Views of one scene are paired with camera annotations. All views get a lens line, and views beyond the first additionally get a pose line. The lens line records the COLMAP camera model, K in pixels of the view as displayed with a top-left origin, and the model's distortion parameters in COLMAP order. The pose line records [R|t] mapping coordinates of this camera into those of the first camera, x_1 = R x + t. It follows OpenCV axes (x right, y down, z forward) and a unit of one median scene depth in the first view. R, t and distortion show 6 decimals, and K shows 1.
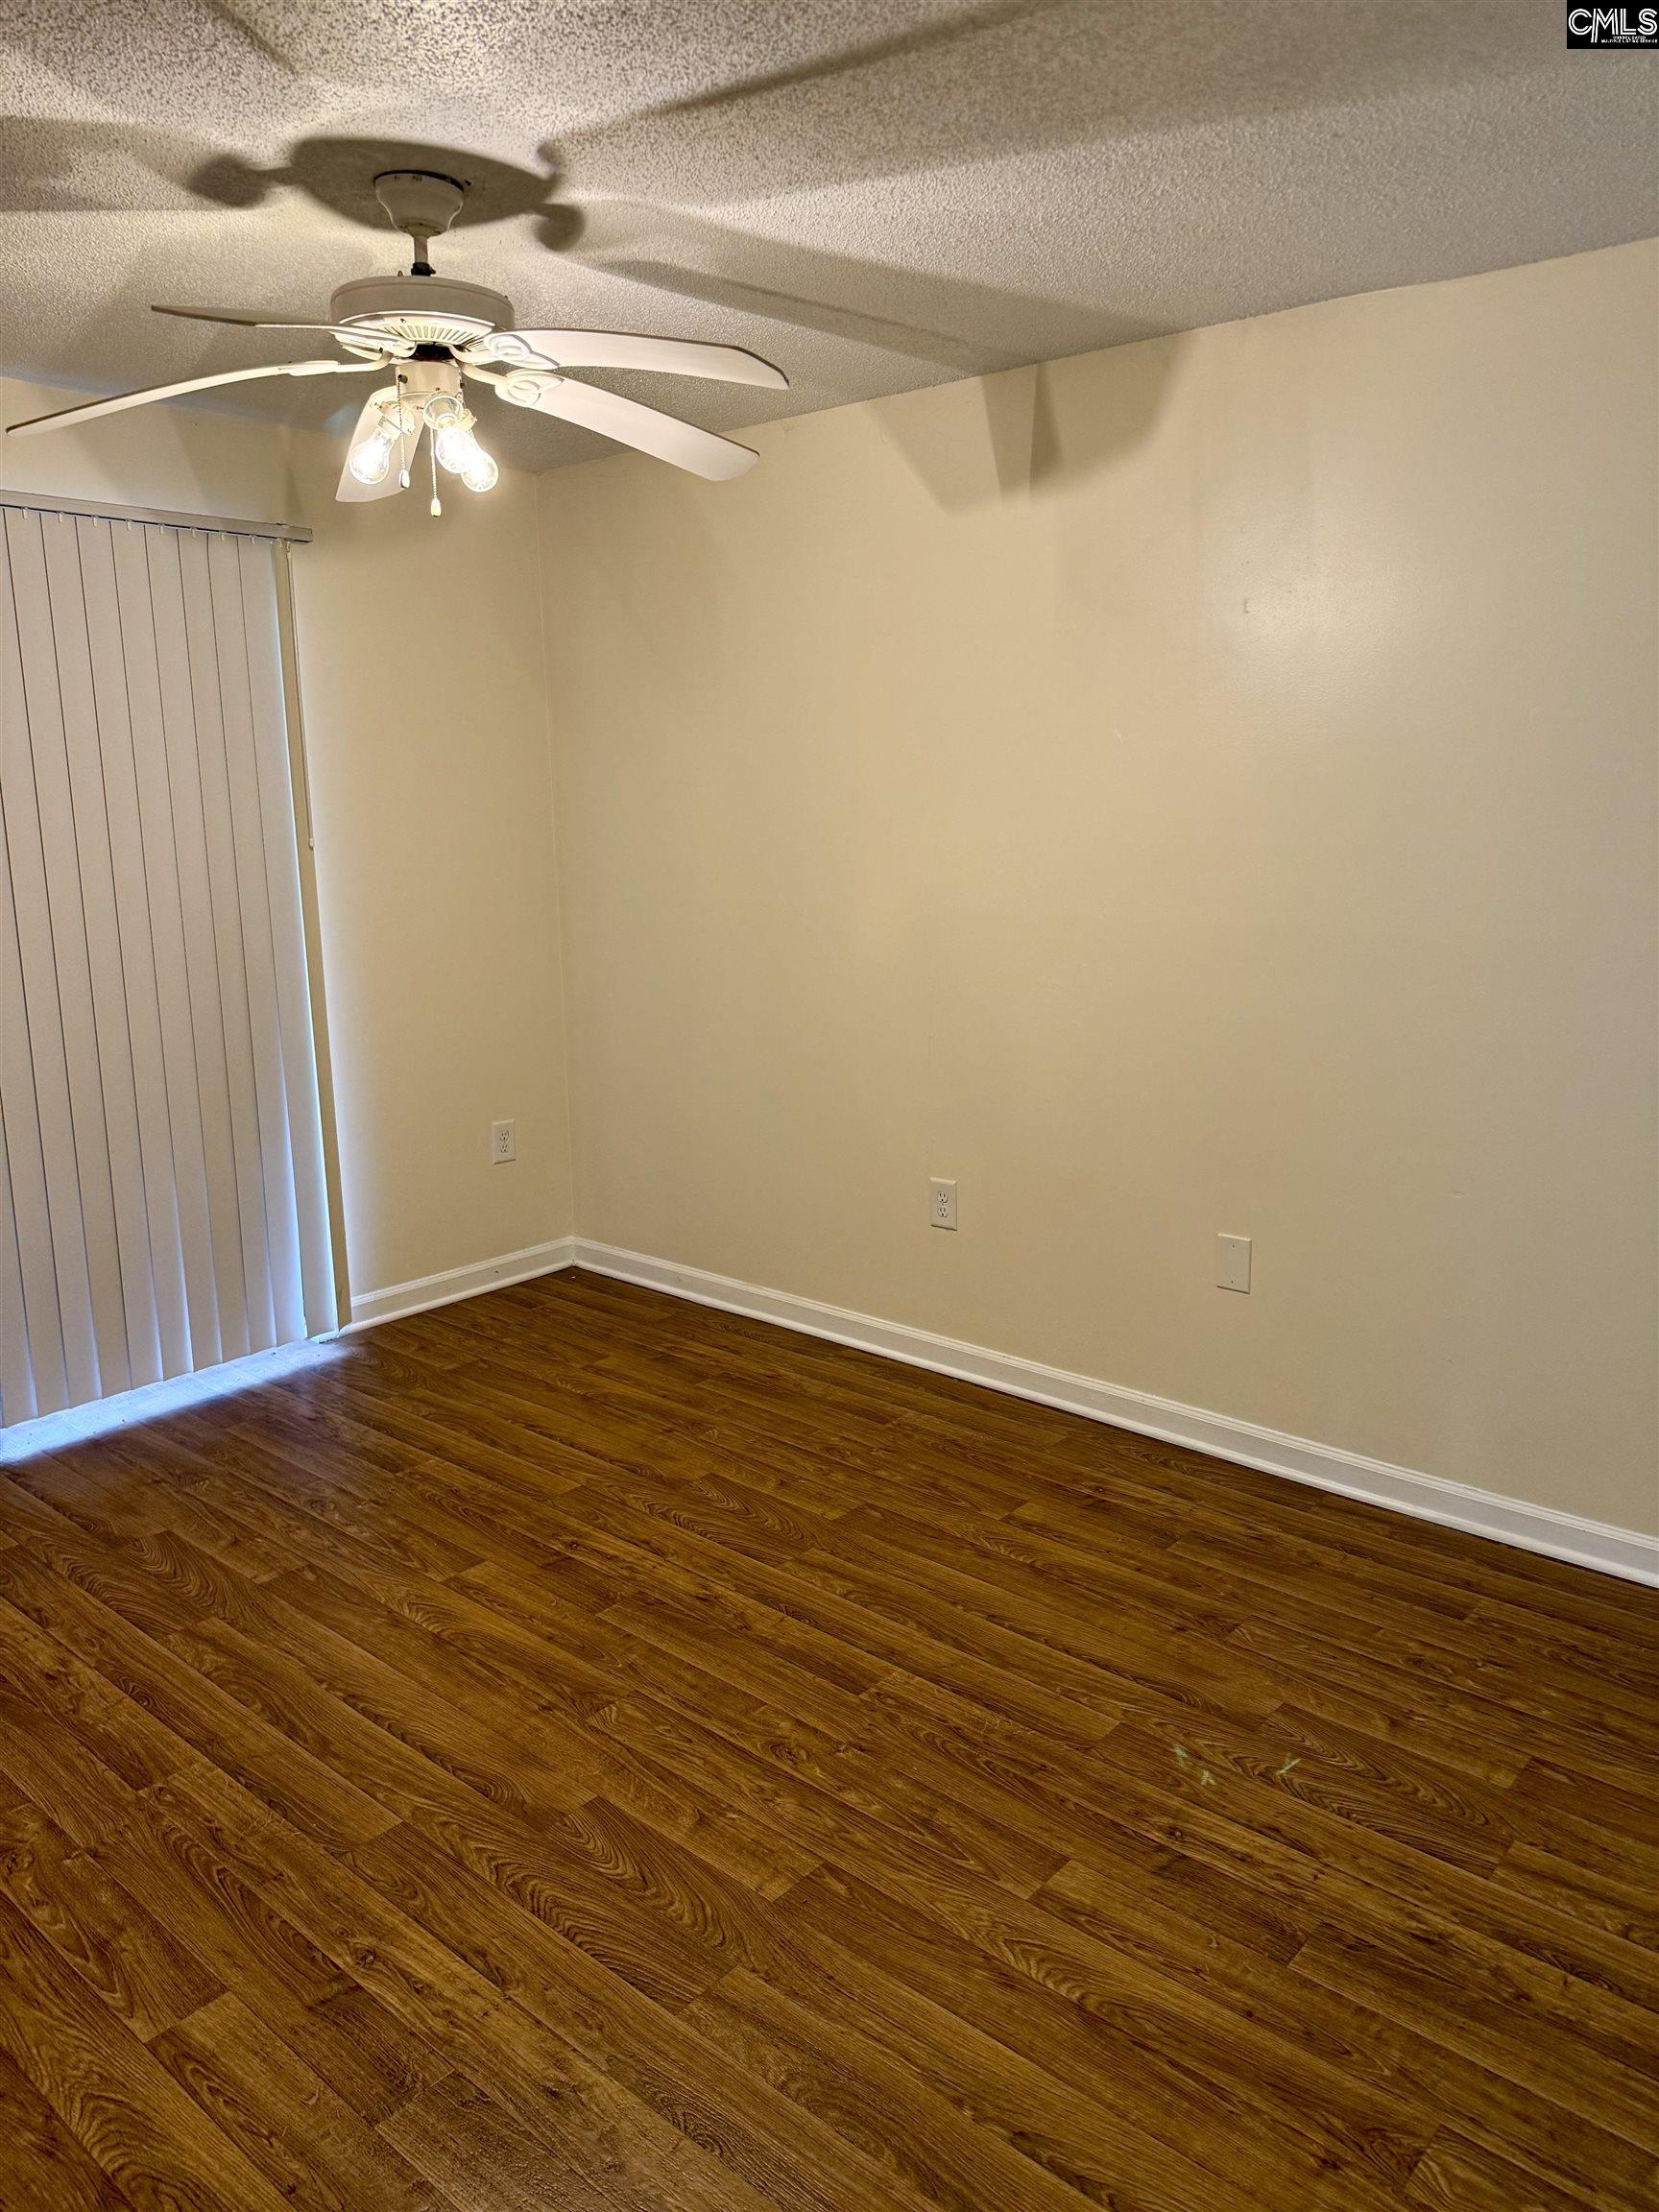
lens RADIAL K [[1605.6, 0, 768.2], [0, 1605.6, 1101.7], [0, 0, 1]] dist [0.006638, 0.005305]
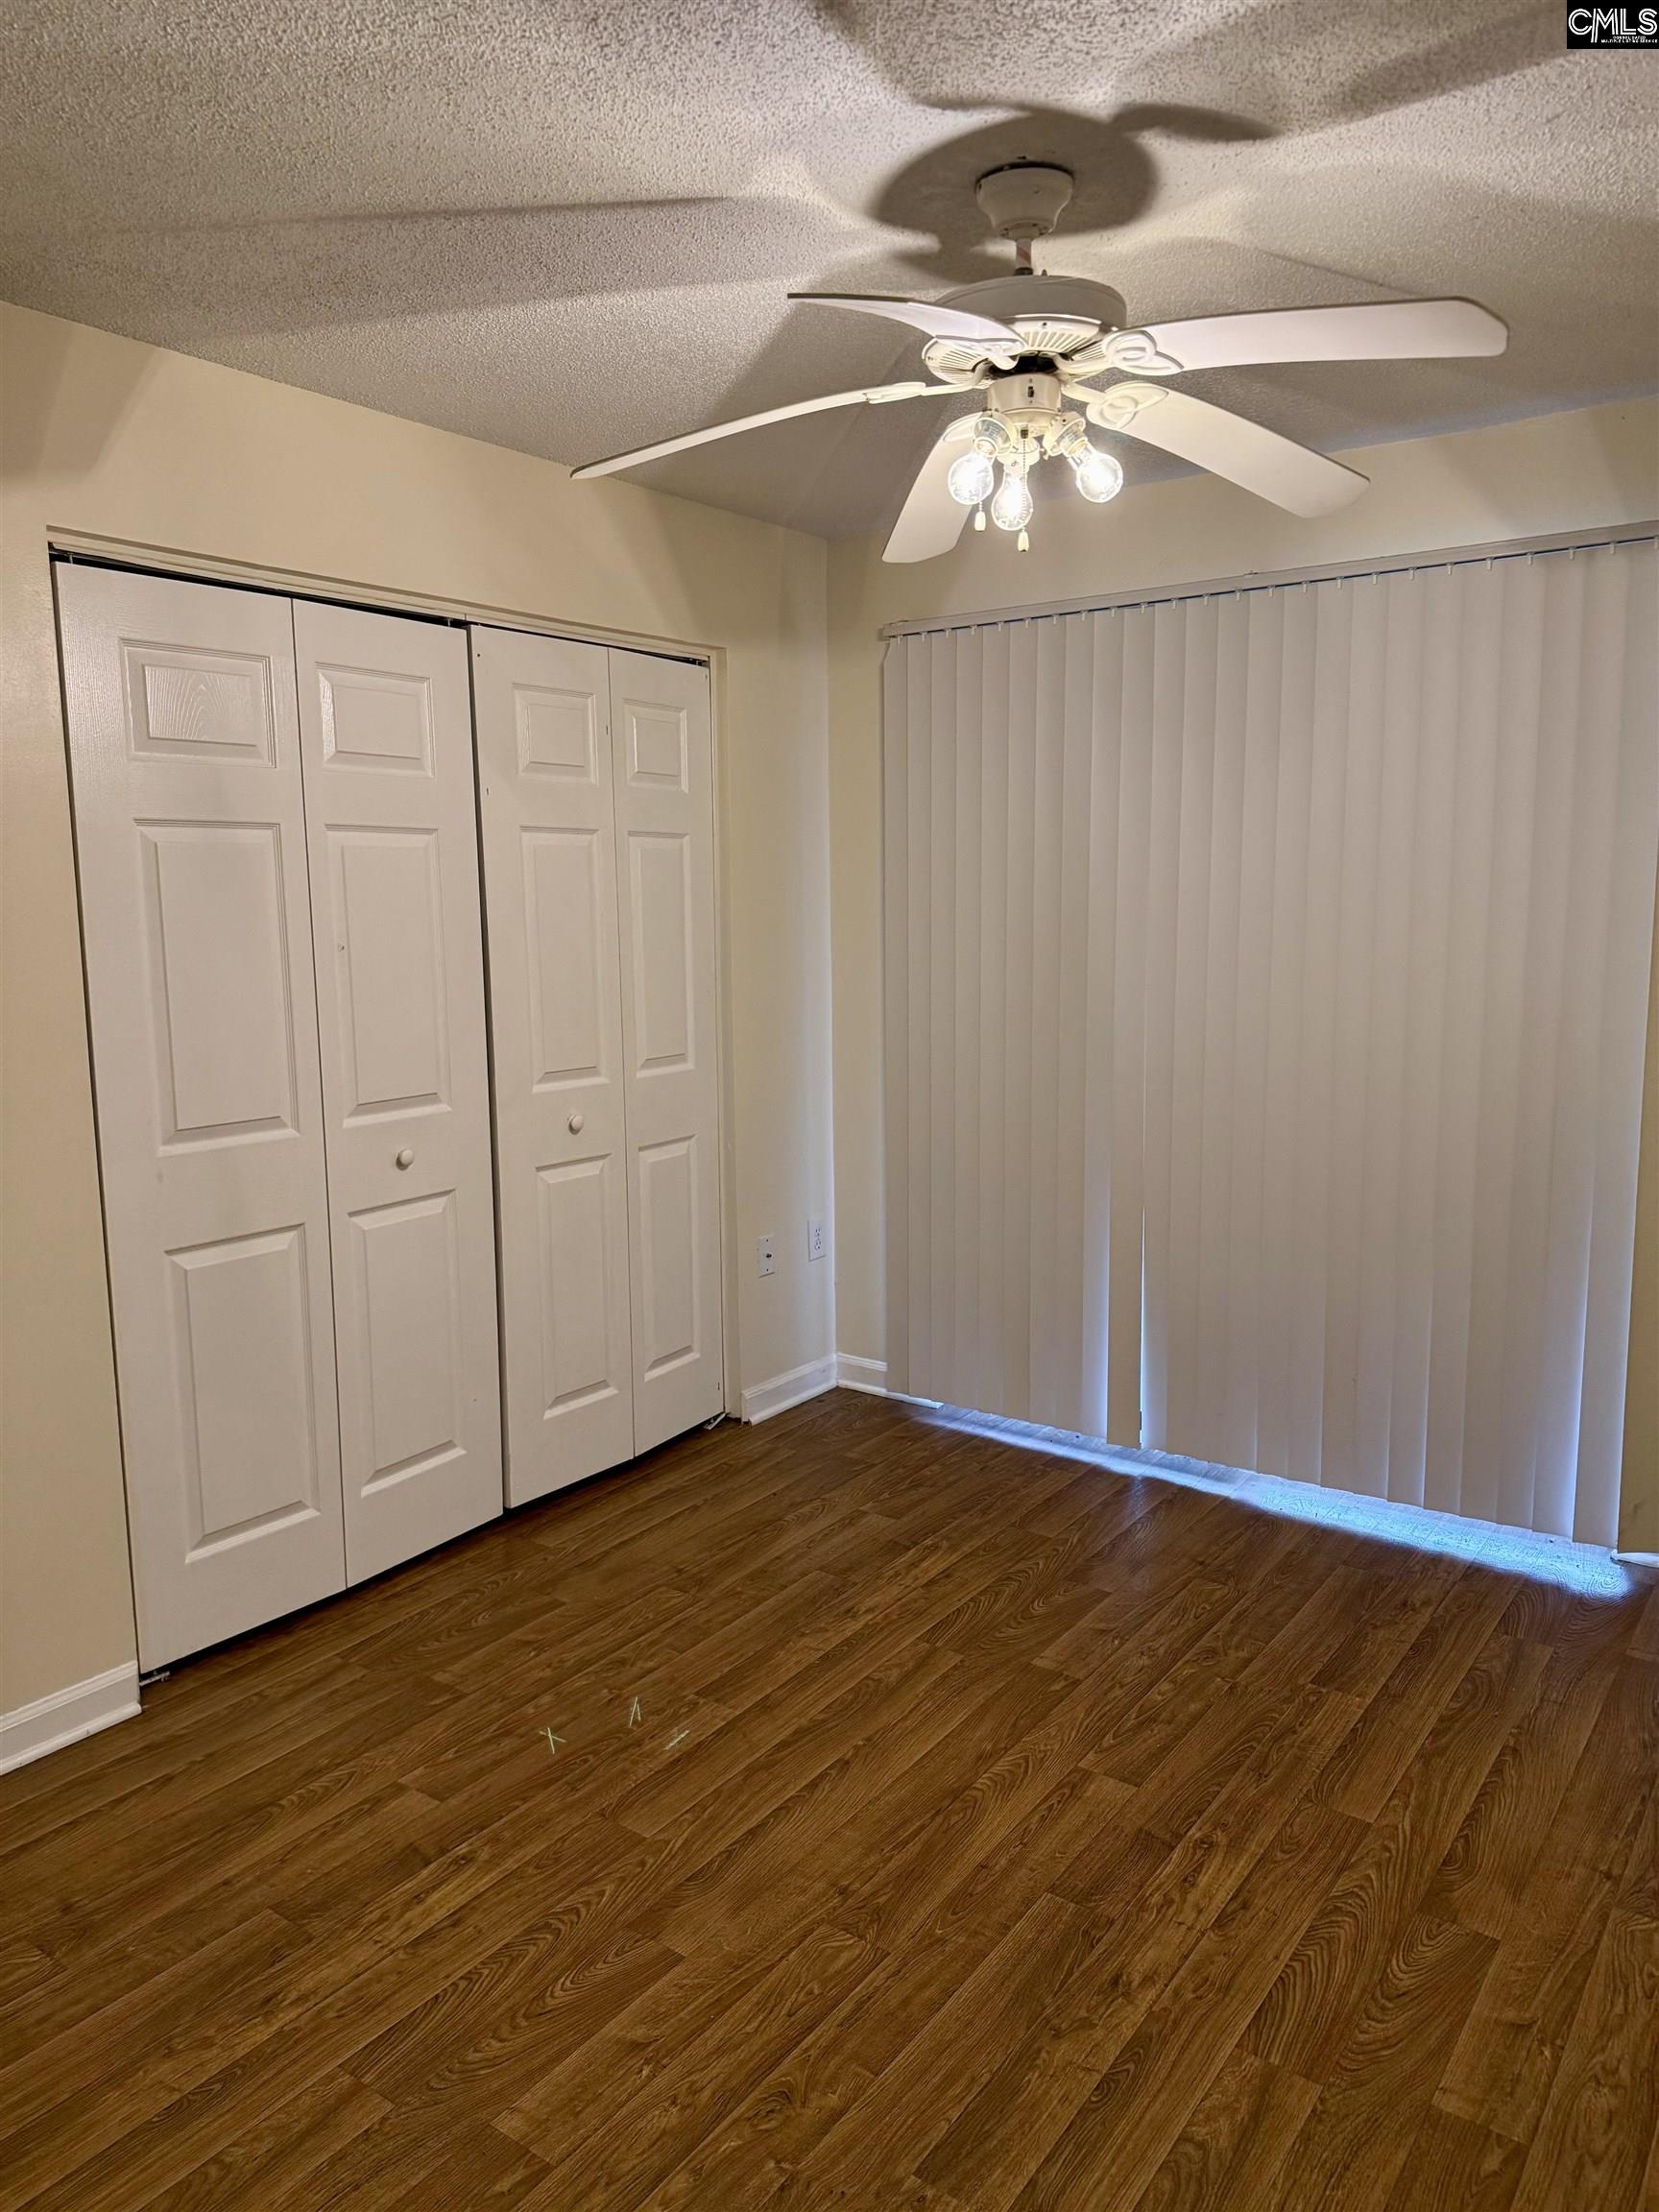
lens RADIAL K [[1539.2, 0, 824.9], [0, 1539.2, 1123.5], [0, 0, 1]] dist [0.073243, -0.059623]
pose [[0.114005, 0.165759, -0.979554, 0.677032], [-0.176629, 0.973657, 0.144204, -0.172415], [0.977653, 0.156578, 0.140280, 0.841010]]
